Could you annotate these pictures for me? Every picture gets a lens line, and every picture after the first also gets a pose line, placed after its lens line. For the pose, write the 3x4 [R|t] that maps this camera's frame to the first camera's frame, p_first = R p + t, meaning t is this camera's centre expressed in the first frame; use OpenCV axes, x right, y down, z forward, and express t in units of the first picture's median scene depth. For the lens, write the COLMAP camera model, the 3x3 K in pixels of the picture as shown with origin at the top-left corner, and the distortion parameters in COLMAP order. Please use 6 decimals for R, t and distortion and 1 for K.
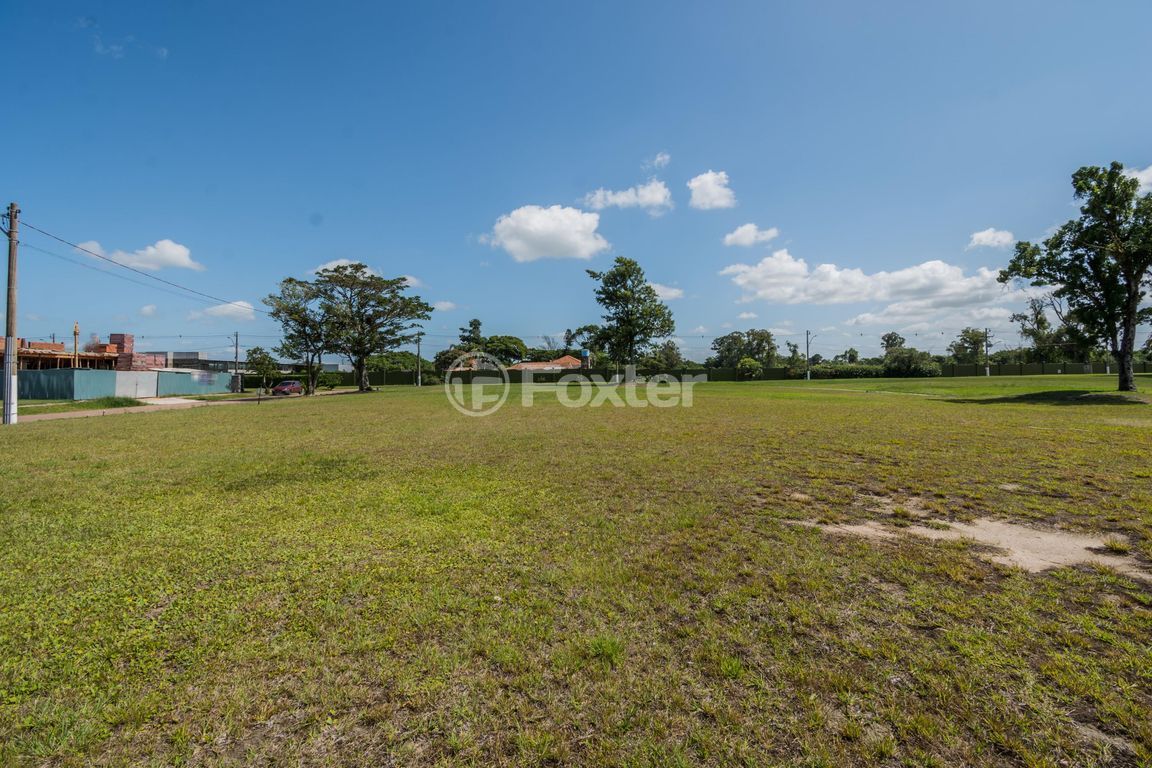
lens RADIAL K [[506.0, 0, 576.3], [0, 506.0, 371.5], [0, 0, 1]] dist [0.025739, -0.019771]
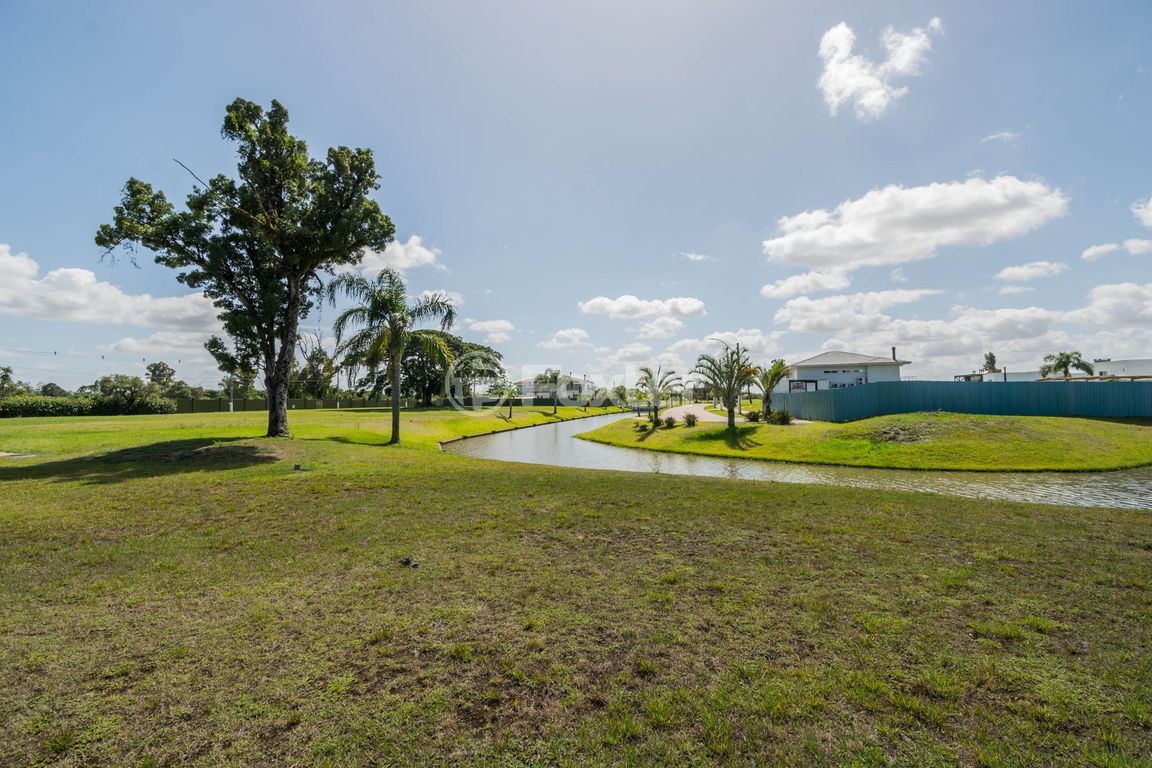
lens RADIAL K [[500.6, 0, 571.3], [0, 500.6, 391.1], [0, 0, 1]] dist [0.023245, -0.018621]
pose [[0.339917, 0.027764, 0.940045, 0.227699], [0.000023, 0.999564, -0.029530, -0.001838], [-0.940455, 0.010059, 0.339769, 0.158211]]
